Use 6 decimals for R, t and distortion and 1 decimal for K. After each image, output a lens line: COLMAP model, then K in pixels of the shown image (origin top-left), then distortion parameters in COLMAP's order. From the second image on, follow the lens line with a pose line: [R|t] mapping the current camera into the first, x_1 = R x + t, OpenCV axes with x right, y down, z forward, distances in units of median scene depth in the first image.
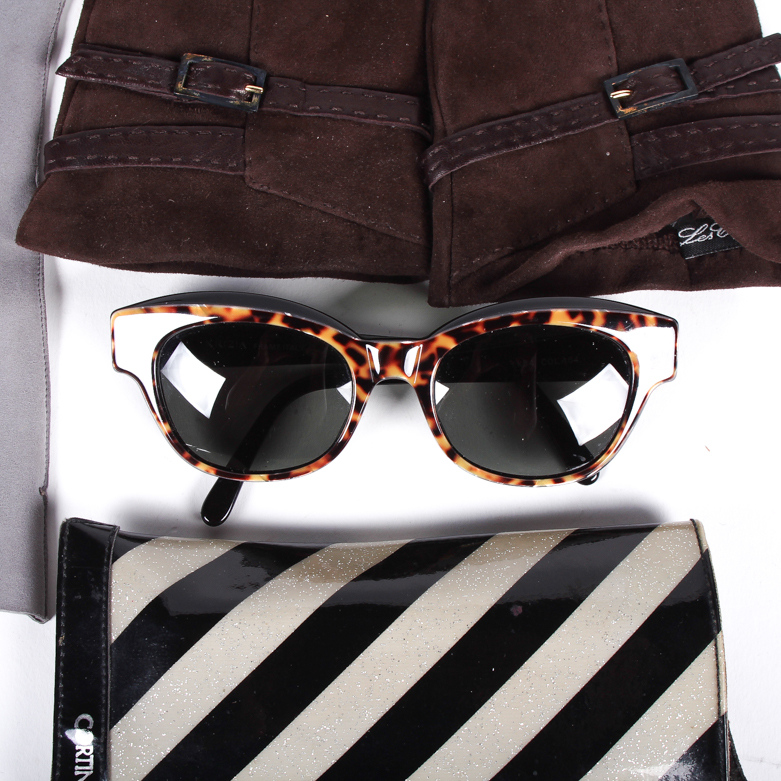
lens RADIAL K [[1322.5, 0, 390.5], [0, 1322.5, 390.5], [0, 0, 1]] dist [-0.098090, 0.068530]
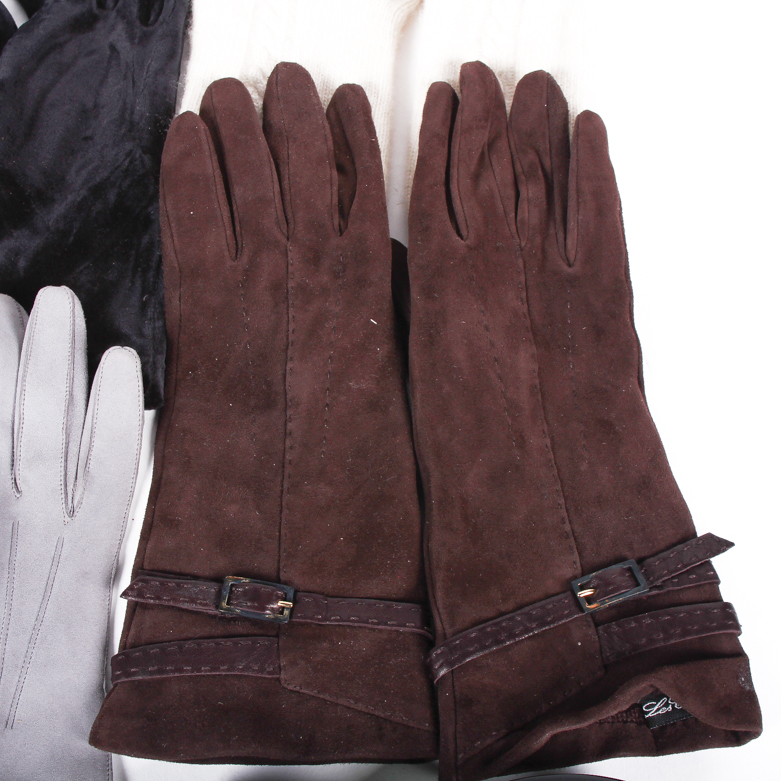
lens RADIAL K [[1322.5, 0, 390.5], [0, 1322.5, 390.5], [0, 0, 1]] dist [-0.098090, 0.068530]
pose [[0.998609, -0.042103, 0.031730, -0.037163], [0.049146, 0.961261, -0.271223, -0.084631], [-0.019081, 0.272405, 0.961994, -0.226791]]
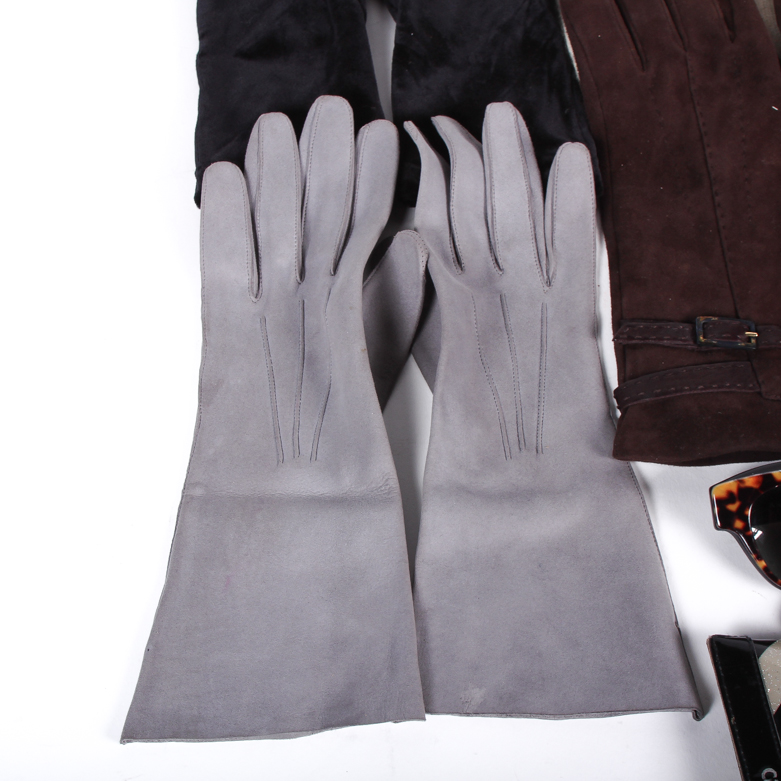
lens RADIAL K [[1322.5, 0, 390.5], [0, 1322.5, 390.5], [0, 0, 1]] dist [-0.098090, 0.068530]
pose [[0.991260, -0.129770, 0.023757, -0.540398], [0.131187, 0.950549, -0.281506, 0.182781], [0.013949, 0.282162, 0.959265, -0.367784]]
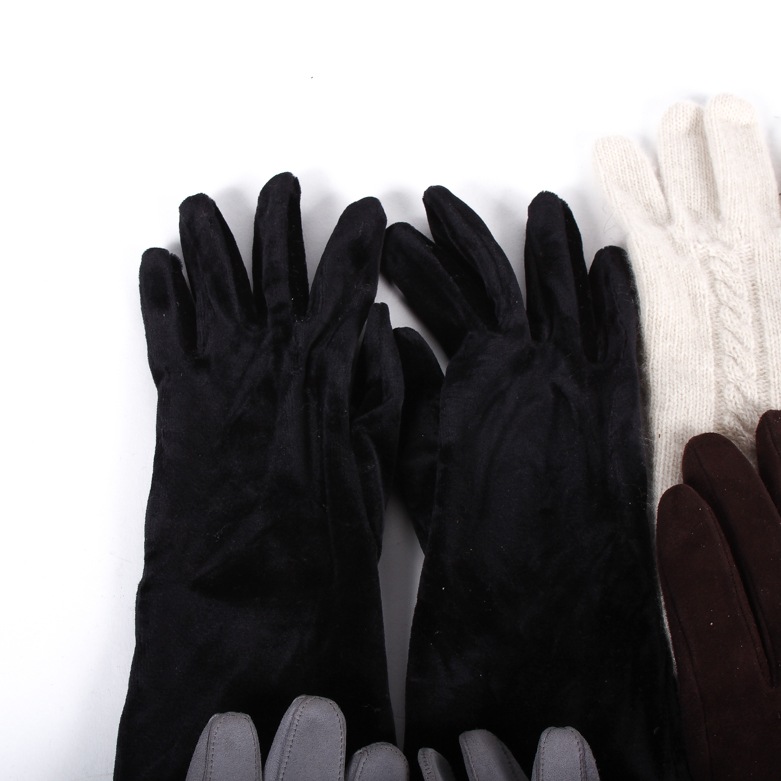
lens RADIAL K [[1322.5, 0, 390.5], [0, 1322.5, 390.5], [0, 0, 1]] dist [-0.098090, 0.068530]
pose [[0.998752, -0.049917, 0.001492, -0.456597], [0.047208, 0.933967, -0.354228, -0.450769], [0.016288, 0.353856, 0.935158, -0.062489]]
